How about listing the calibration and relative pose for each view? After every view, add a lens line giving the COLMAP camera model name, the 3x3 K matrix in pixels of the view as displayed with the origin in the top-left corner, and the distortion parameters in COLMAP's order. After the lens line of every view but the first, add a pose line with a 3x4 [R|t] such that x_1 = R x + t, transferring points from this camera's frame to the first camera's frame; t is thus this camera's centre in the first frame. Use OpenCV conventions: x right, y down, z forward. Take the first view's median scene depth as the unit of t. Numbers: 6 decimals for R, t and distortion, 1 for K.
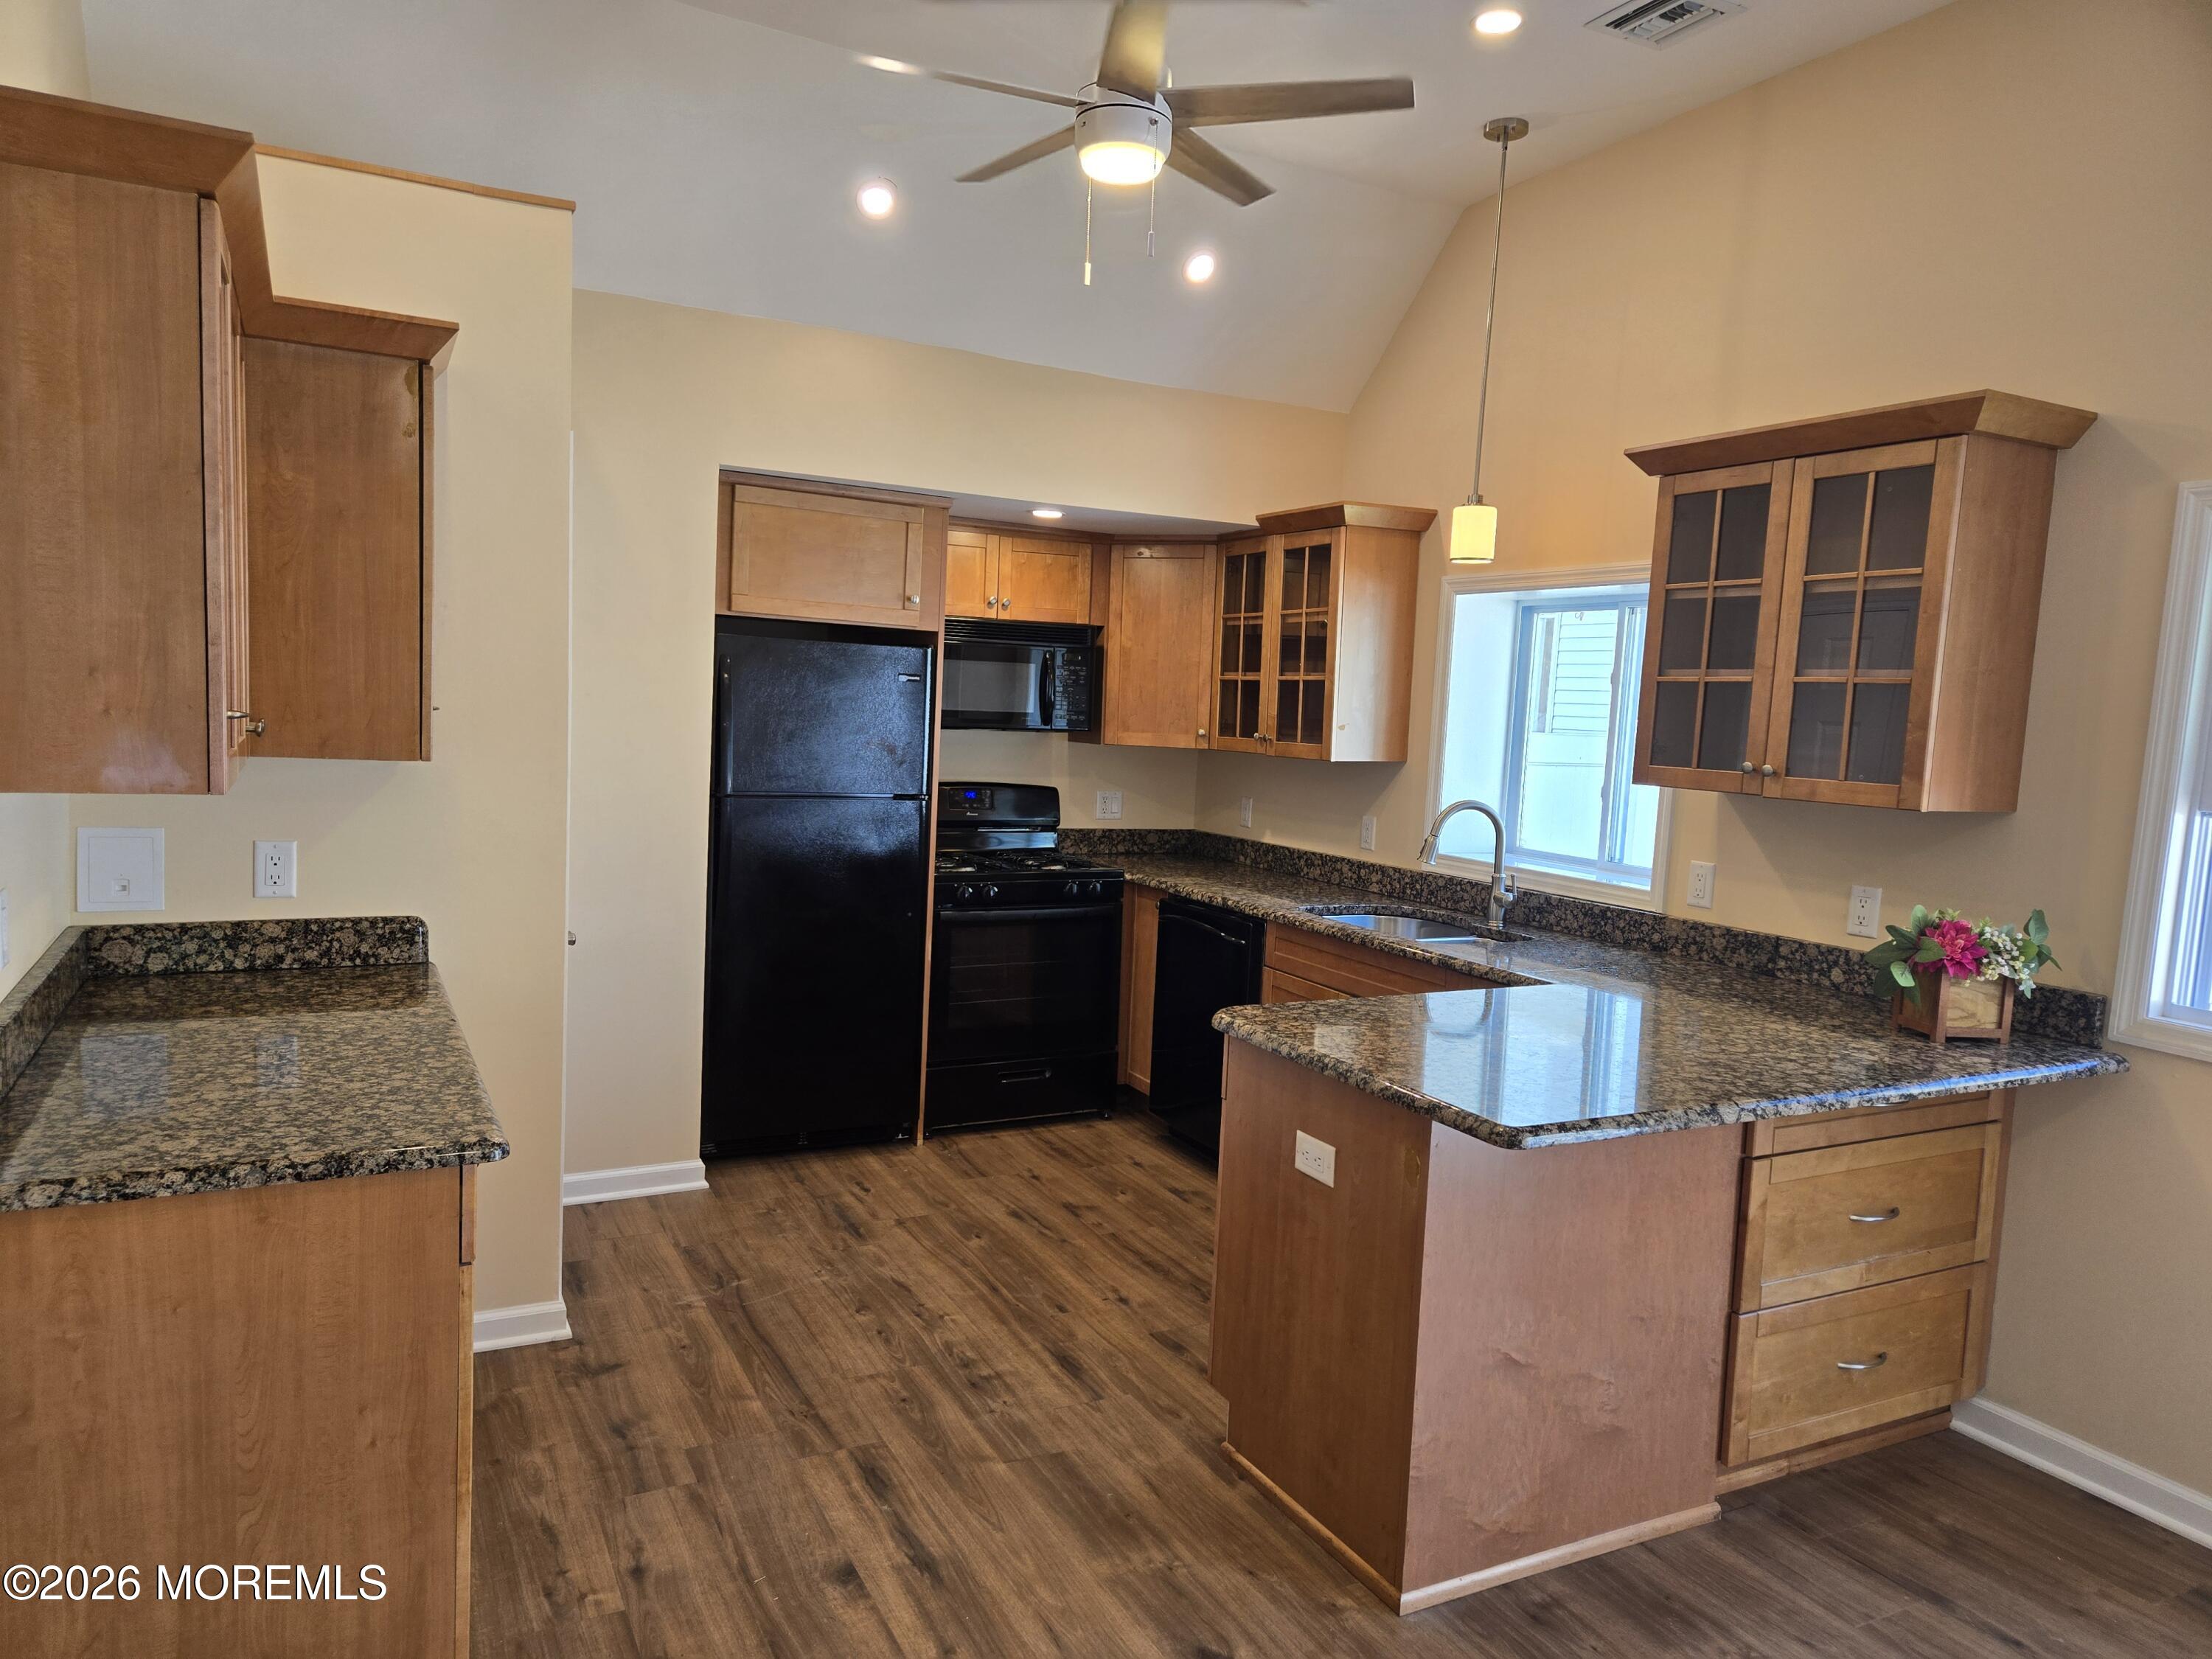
lens RADIAL K [[1481.5, 0, 1102.5], [0, 1481.5, 845.7], [0, 0, 1]] dist [0.078063, -0.064402]
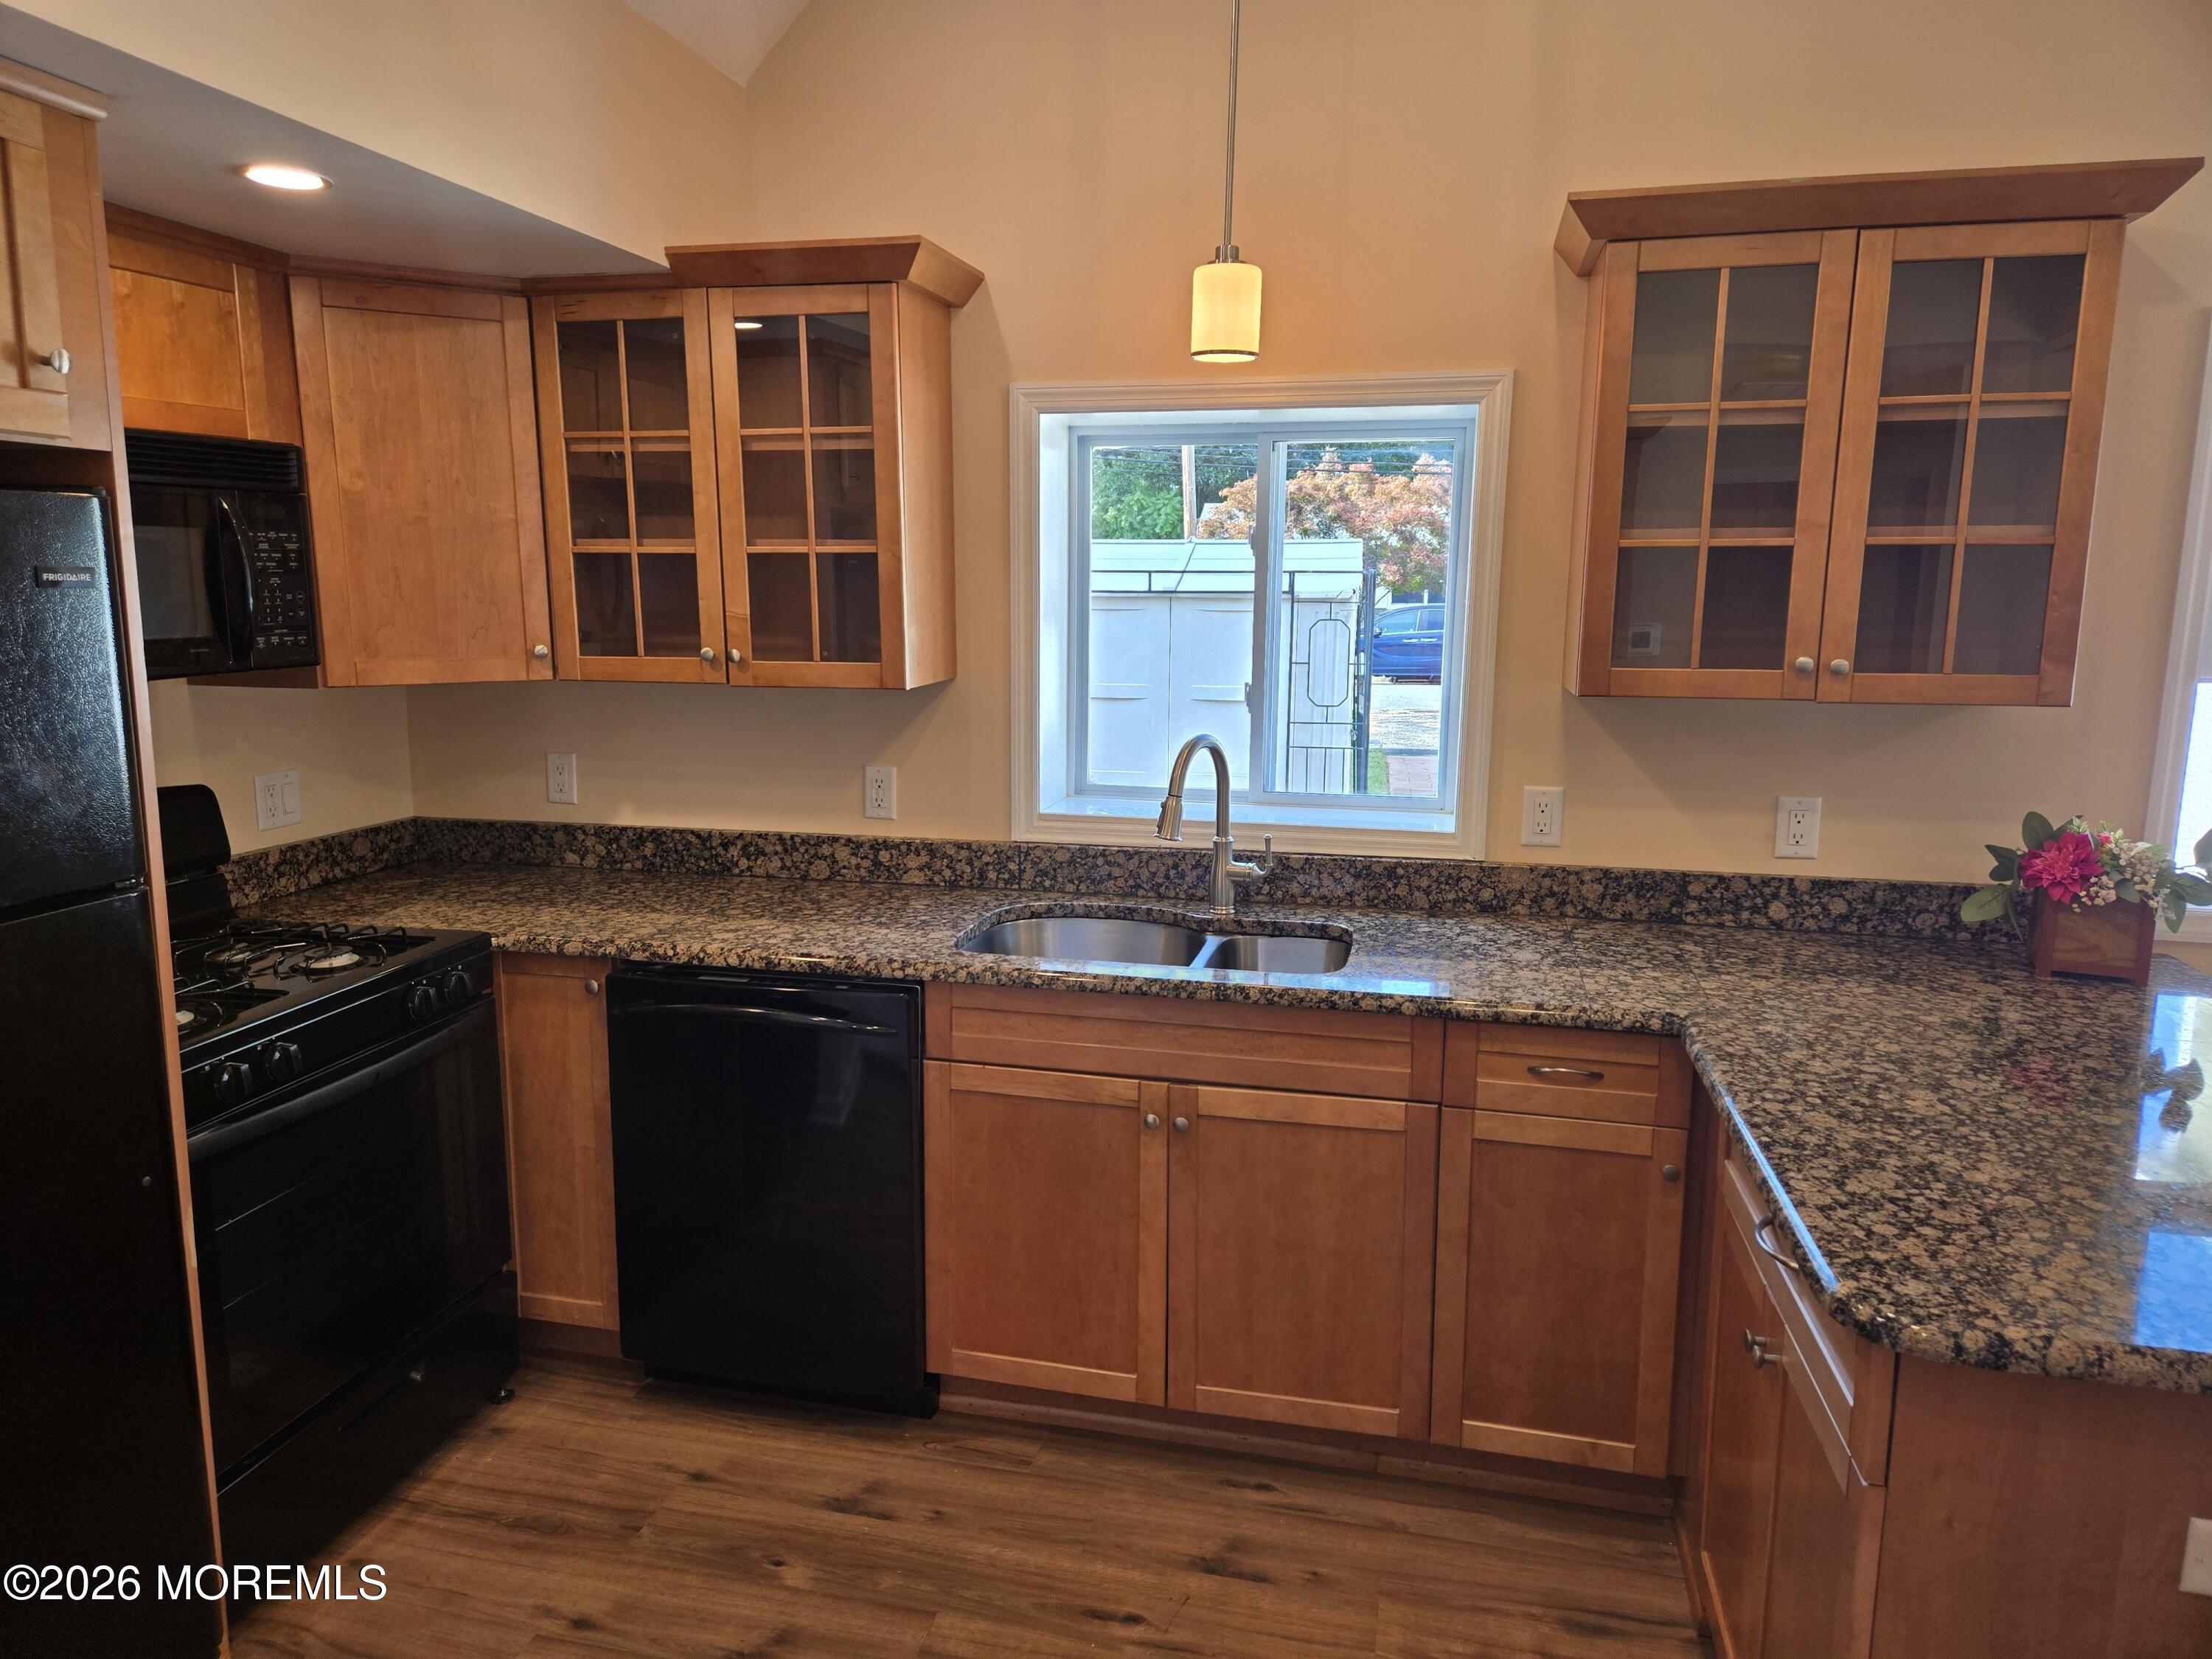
lens RADIAL K [[1481.5, 0, 1081.4], [0, 1481.5, 818.4], [0, 0, 1]] dist [0.078063, -0.064402]
pose [[0.654627, -0.163923, 0.737965, -0.319017], [0.099727, 0.986401, 0.130643, -0.098042], [-0.749345, -0.011928, 0.662072, 0.702127]]
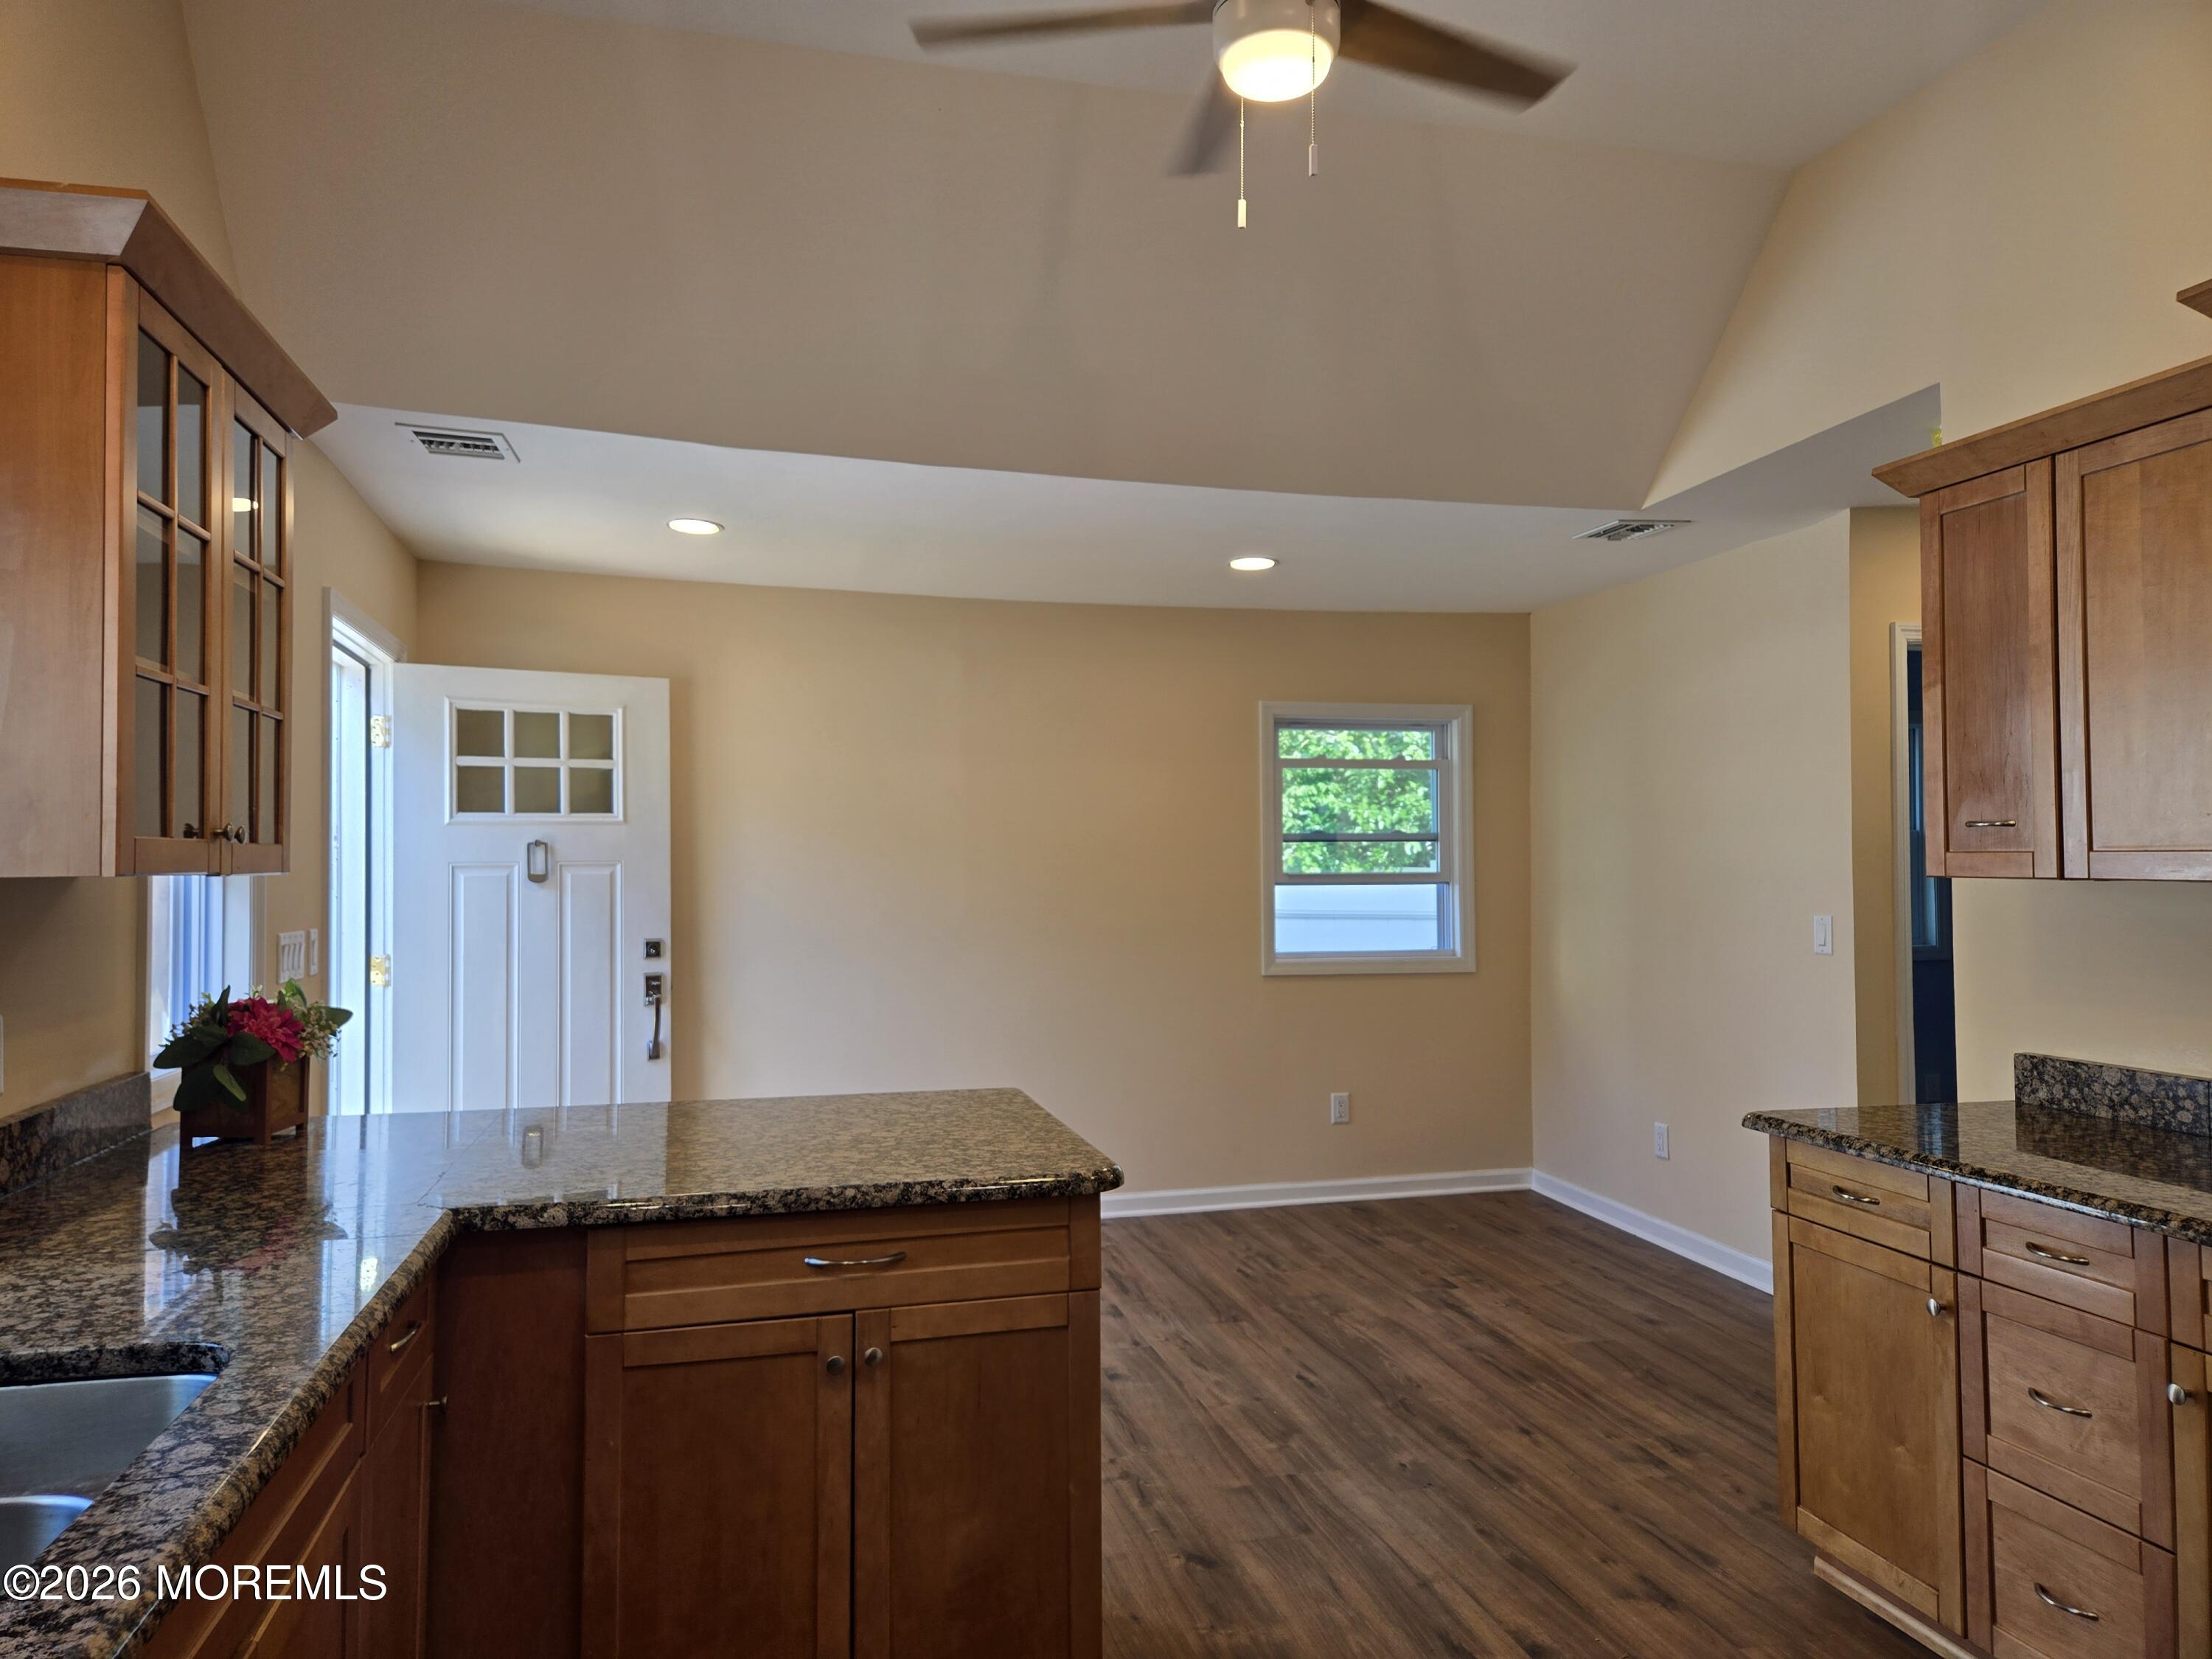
lens RADIAL K [[1481.5, 0, 1084.2], [0, 1481.5, 816.2], [0, 0, 1]] dist [0.078063, -0.064402]
pose [[-0.969409, -0.033839, 0.243107, -0.070468], [-0.015368, 0.996876, 0.077477, -0.102638], [-0.244970, 0.071371, -0.966900, 1.380718]]
